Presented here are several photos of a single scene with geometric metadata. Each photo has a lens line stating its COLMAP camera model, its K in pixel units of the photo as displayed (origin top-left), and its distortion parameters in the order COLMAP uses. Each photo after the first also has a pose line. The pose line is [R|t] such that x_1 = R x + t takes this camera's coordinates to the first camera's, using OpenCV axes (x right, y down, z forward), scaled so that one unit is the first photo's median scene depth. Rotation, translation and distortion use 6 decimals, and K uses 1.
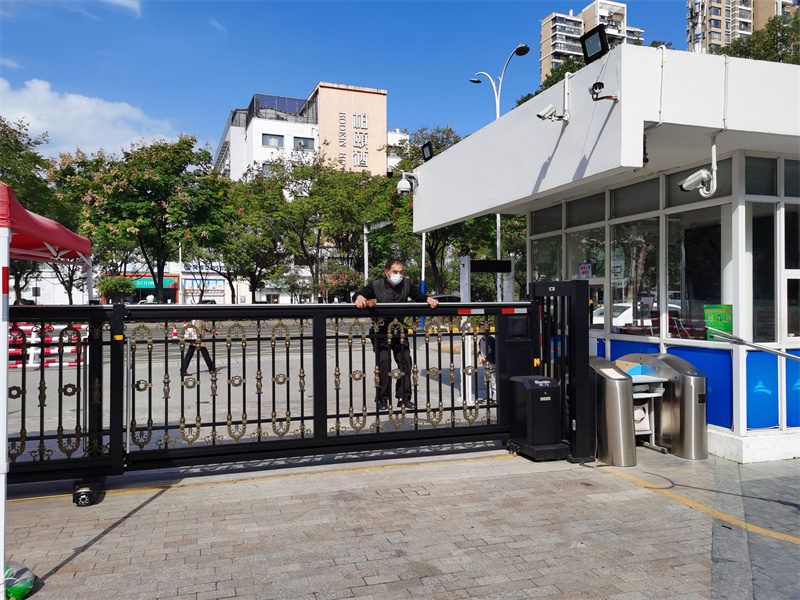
lens RADIAL K [[622.7, 0, 397.8], [0, 622.7, 300.9], [0, 0, 1]] dist [0.041337, -0.023376]
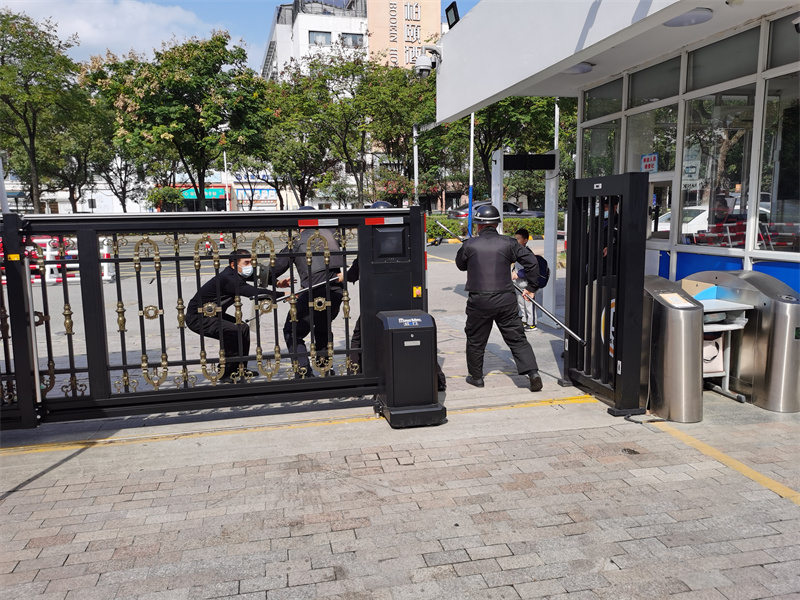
lens RADIAL K [[622.7, 0, 397.5], [0, 622.7, 304.8], [0, 0, 1]] dist [0.041337, -0.023376]
pose [[0.995530, 0.000918, -0.094444, 0.082800], [0.013398, 0.988468, 0.150834, 0.004826], [0.093493, -0.151425, 0.984037, 0.231369]]
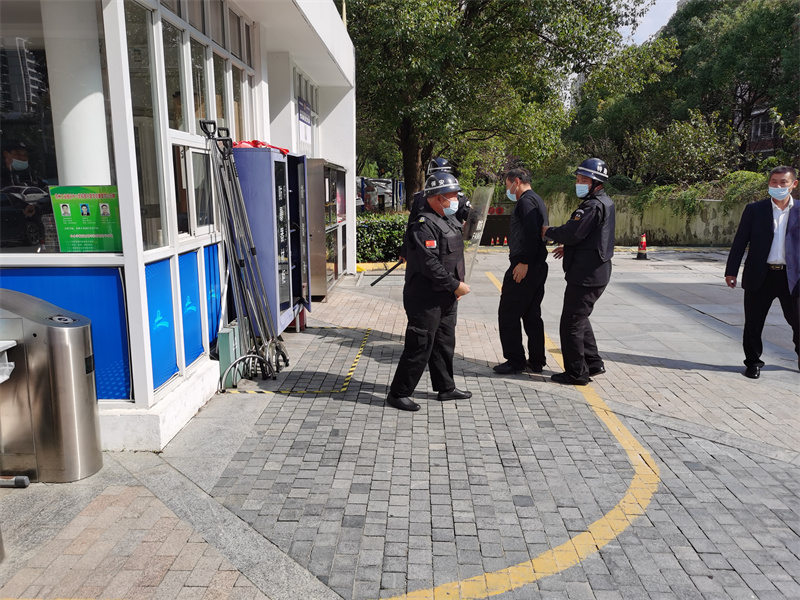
lens RADIAL K [[622.7, 0, 398.6], [0, 622.7, 301.1], [0, 0, 1]] dist [0.041337, -0.023376]
pose [[0.340785, -0.177894, 0.923157, 0.089895], [0.004704, 0.982245, 0.187544, 0.003891], [-0.940130, -0.059570, 0.335571, 0.573074]]
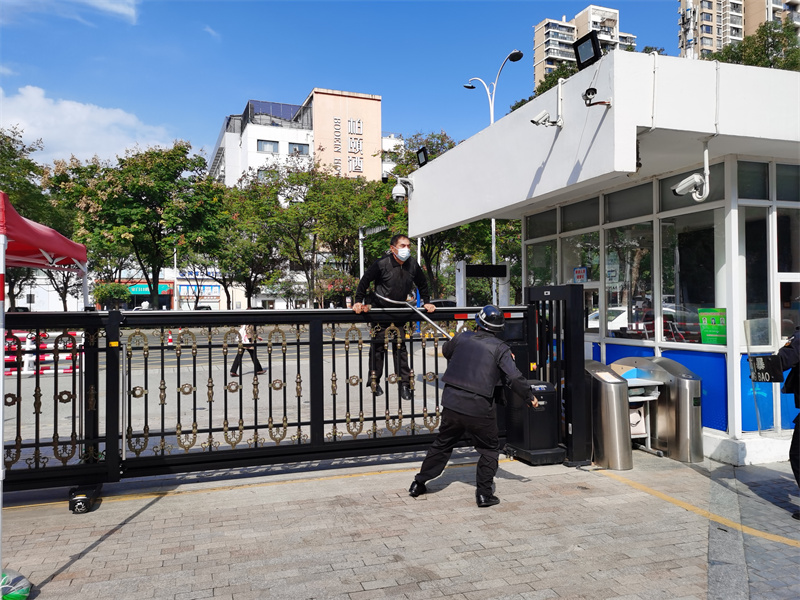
lens RADIAL K [[622.7, 0, 397.6], [0, 622.7, 301.1], [0, 0, 1]] dist [0.041337, -0.023376]
pose [[0.999964, -0.005218, 0.006702, -0.000490], [0.005269, 0.999957, -0.007622, -0.000038], [-0.006662, 0.007657, 0.999948, -0.002362]]
